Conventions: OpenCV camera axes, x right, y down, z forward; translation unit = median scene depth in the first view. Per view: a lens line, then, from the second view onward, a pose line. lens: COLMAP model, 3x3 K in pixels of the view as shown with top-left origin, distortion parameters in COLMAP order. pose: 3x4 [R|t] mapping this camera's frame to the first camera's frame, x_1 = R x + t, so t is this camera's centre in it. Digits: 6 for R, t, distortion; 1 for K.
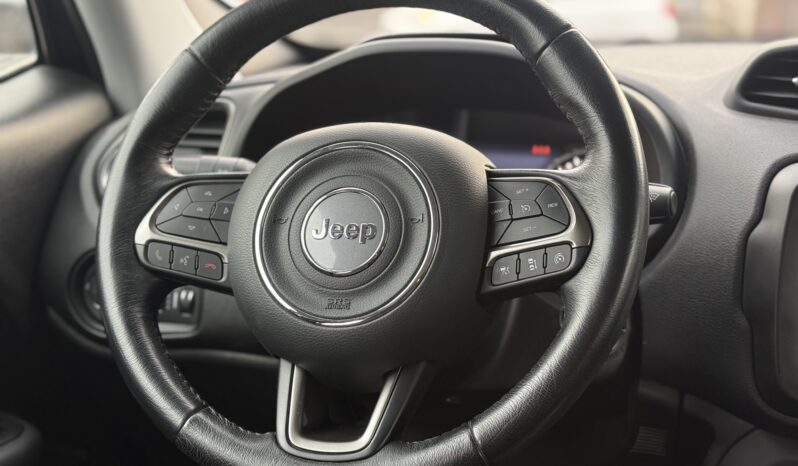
lens RADIAL K [[1122.8, 0, 399.0], [0, 1122.8, 233.0], [0, 0, 1]] dist [0.139327, -0.041876]
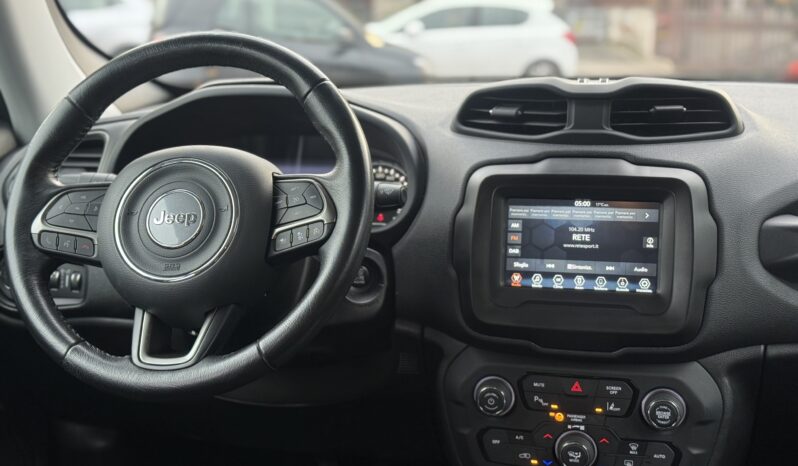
lens RADIAL K [[1122.8, 0, 399.0], [0, 1122.8, 233.0], [0, 0, 1]] dist [0.139327, -0.041876]
pose [[0.997501, -0.030056, 0.063941, 0.146415], [0.031453, 0.999285, -0.020963, 0.056565], [-0.063265, 0.022921, 0.997734, -0.494462]]
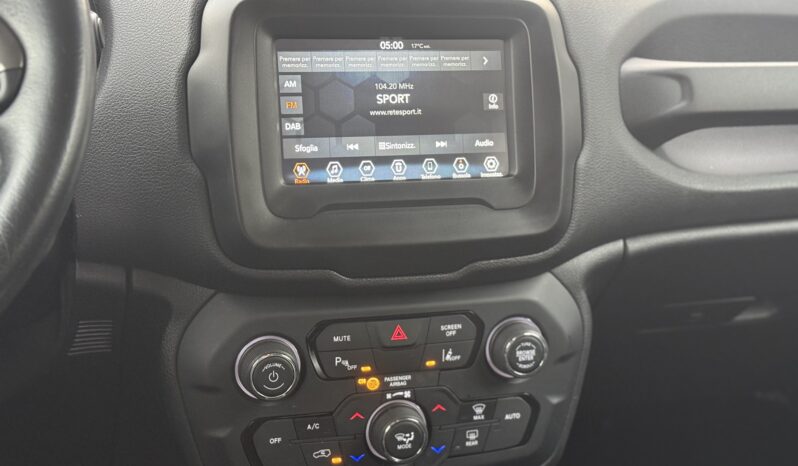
lens RADIAL K [[1122.8, 0, 399.0], [0, 1122.8, 233.0], [0, 0, 1]] dist [0.139327, -0.041876]
pose [[0.819850, -0.121055, 0.559636, -0.061082], [0.104999, 0.992606, 0.060890, 0.094098], [-0.562869, 0.008840, 0.826499, 0.212840]]
